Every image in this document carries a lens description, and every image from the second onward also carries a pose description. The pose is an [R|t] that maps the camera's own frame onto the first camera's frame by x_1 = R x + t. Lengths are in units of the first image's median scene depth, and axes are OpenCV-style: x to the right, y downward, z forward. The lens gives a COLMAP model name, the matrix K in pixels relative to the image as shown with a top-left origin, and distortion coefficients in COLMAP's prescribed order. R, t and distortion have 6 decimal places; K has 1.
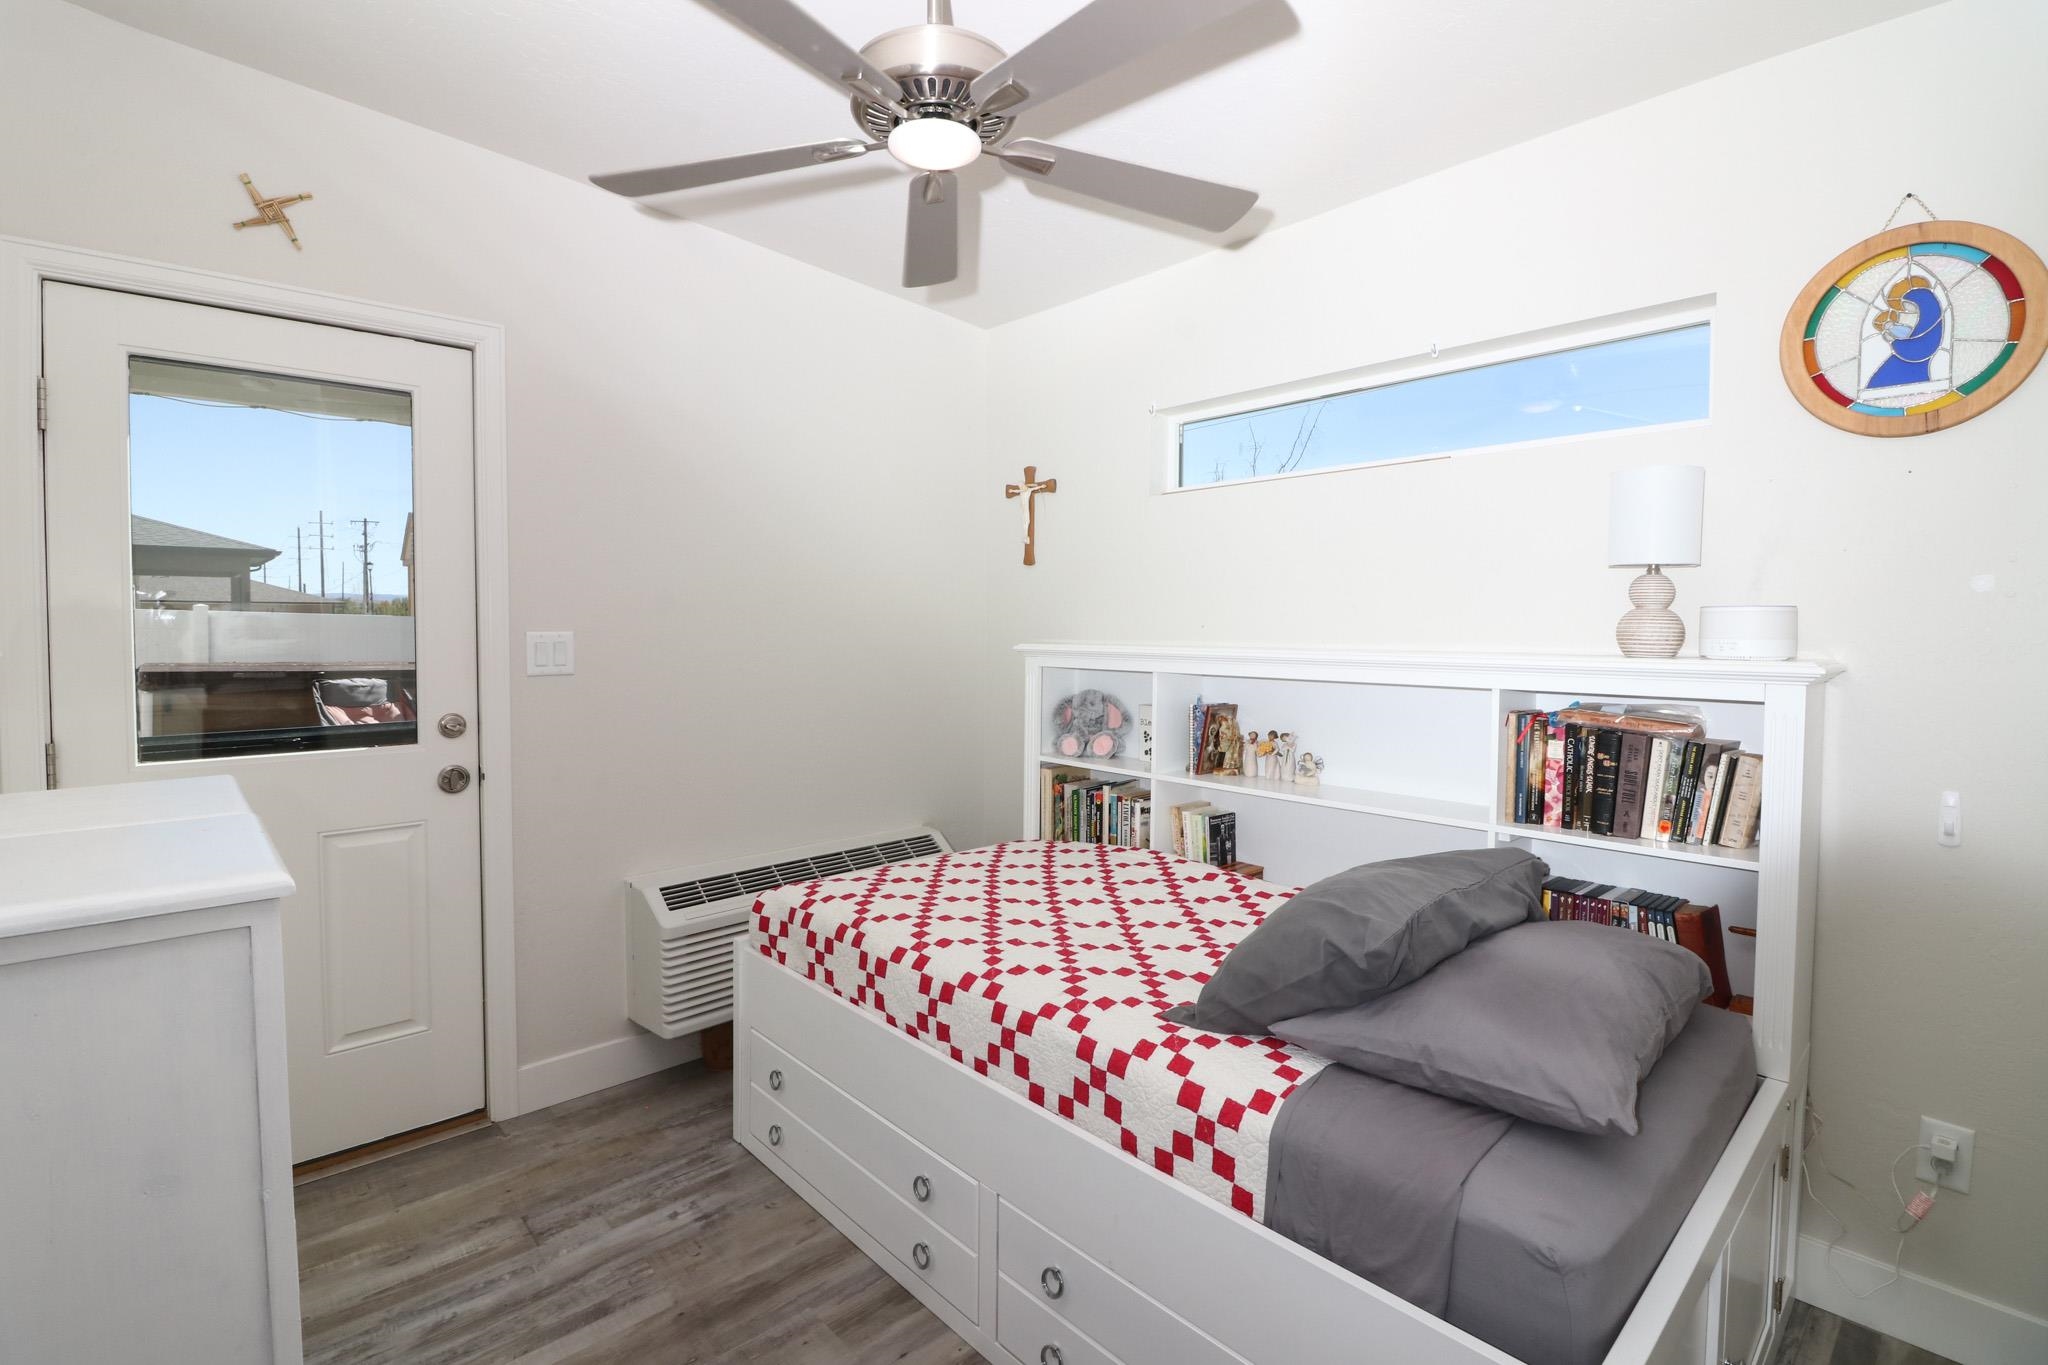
lens RADIAL K [[945.2, 0, 1009.5], [0, 945.2, 659.9], [0, 0, 1]] dist [-0.014631, -0.001687]
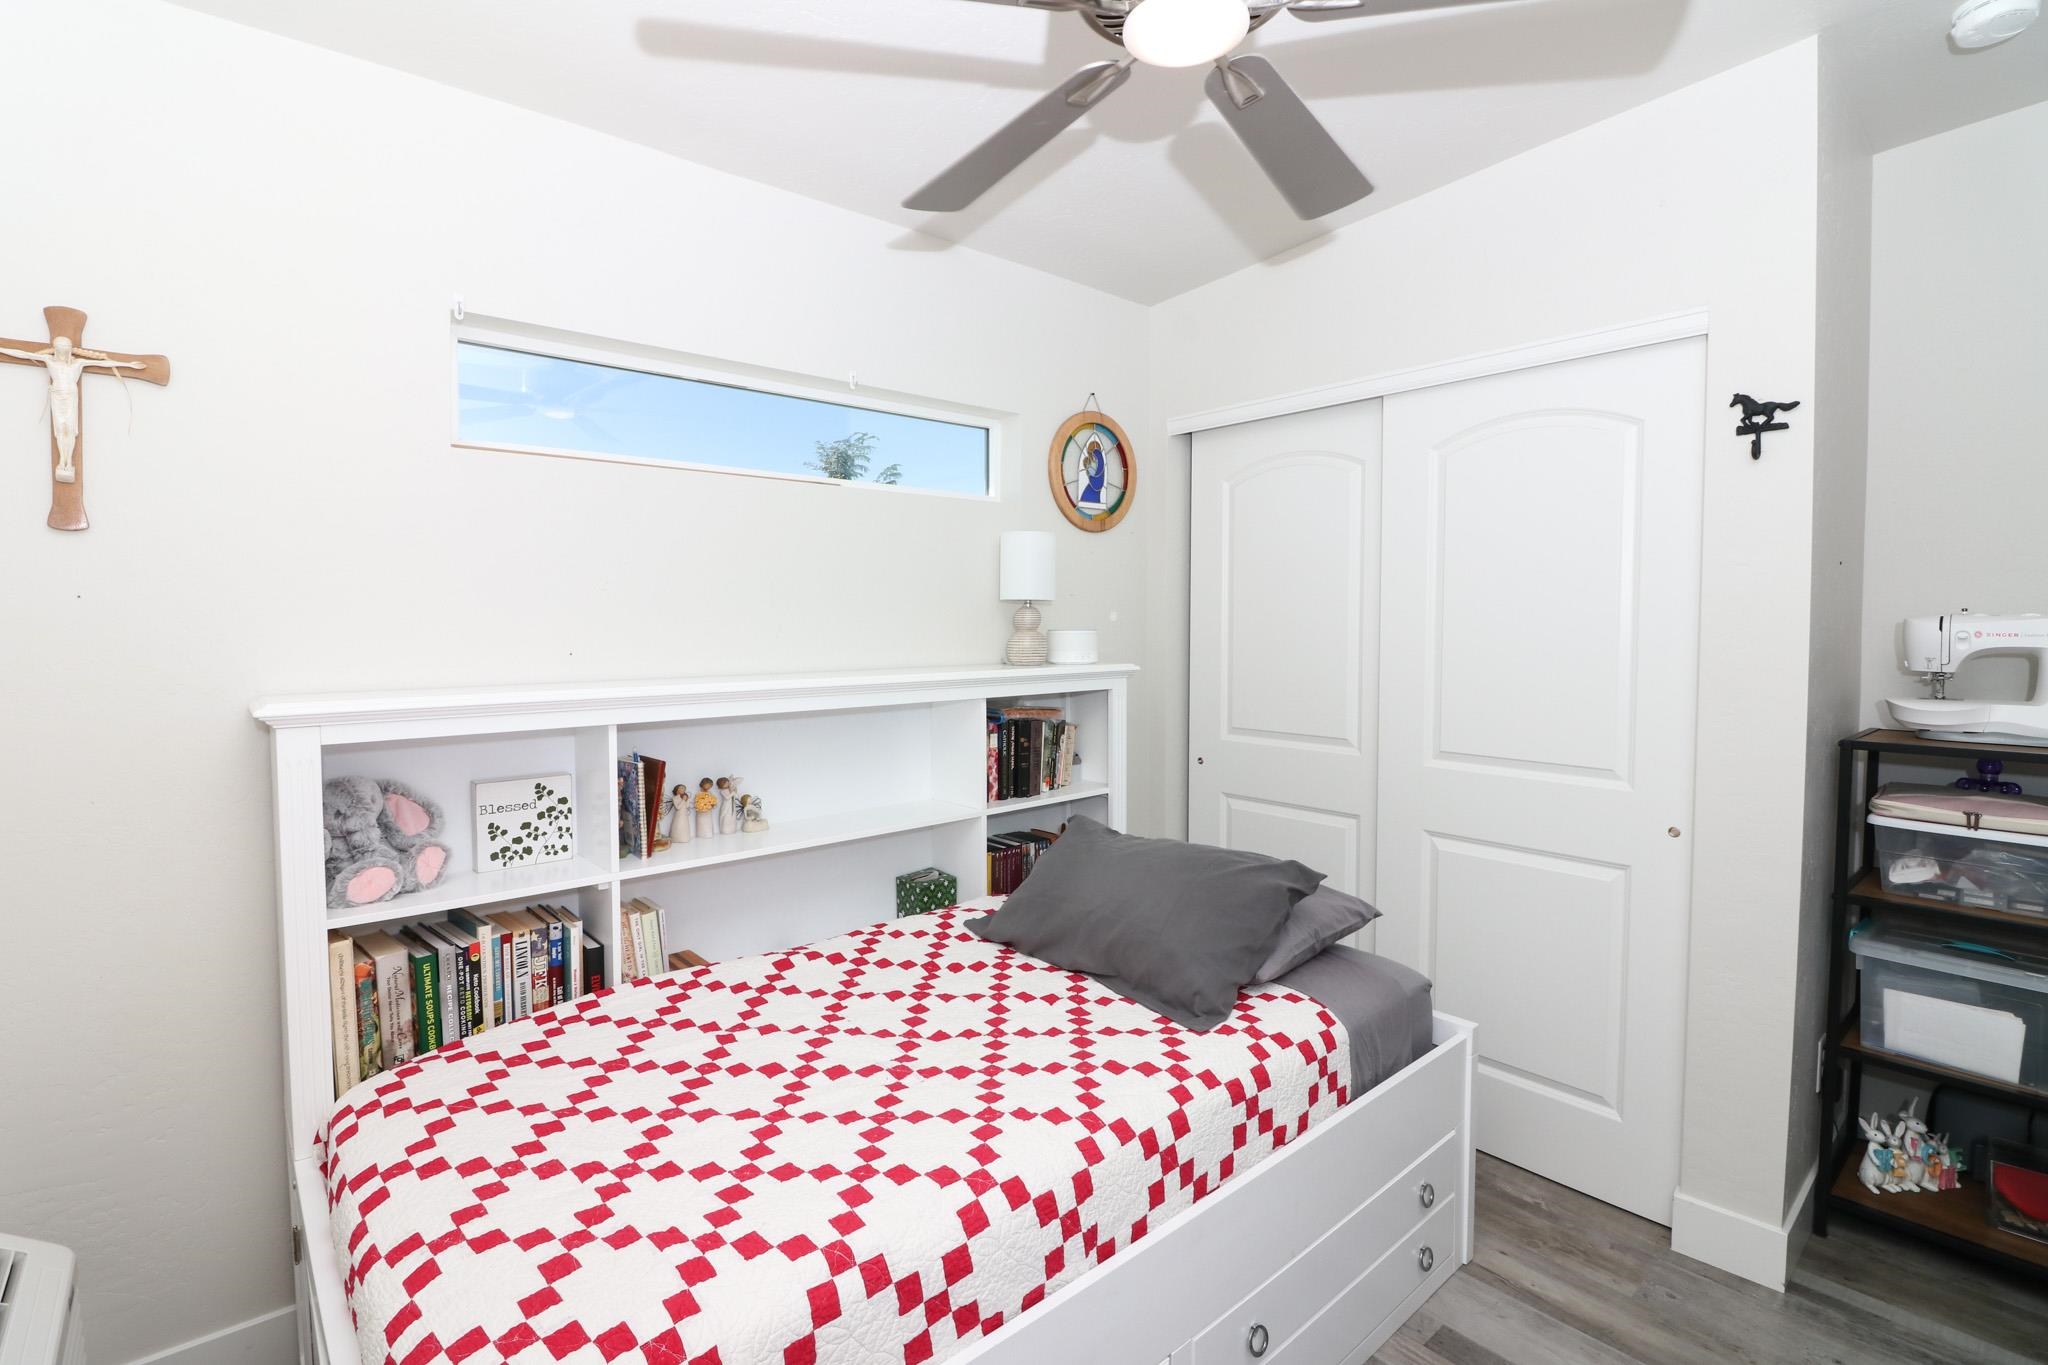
lens RADIAL K [[945.2, 0, 1009.5], [0, 945.2, 659.9], [0, 0, 1]] dist [-0.014631, -0.001687]
pose [[0.026726, -0.043429, 0.998699, -0.791606], [0.040837, 0.998269, 0.042318, -0.077964], [-0.998808, 0.039653, 0.028454, 1.065771]]
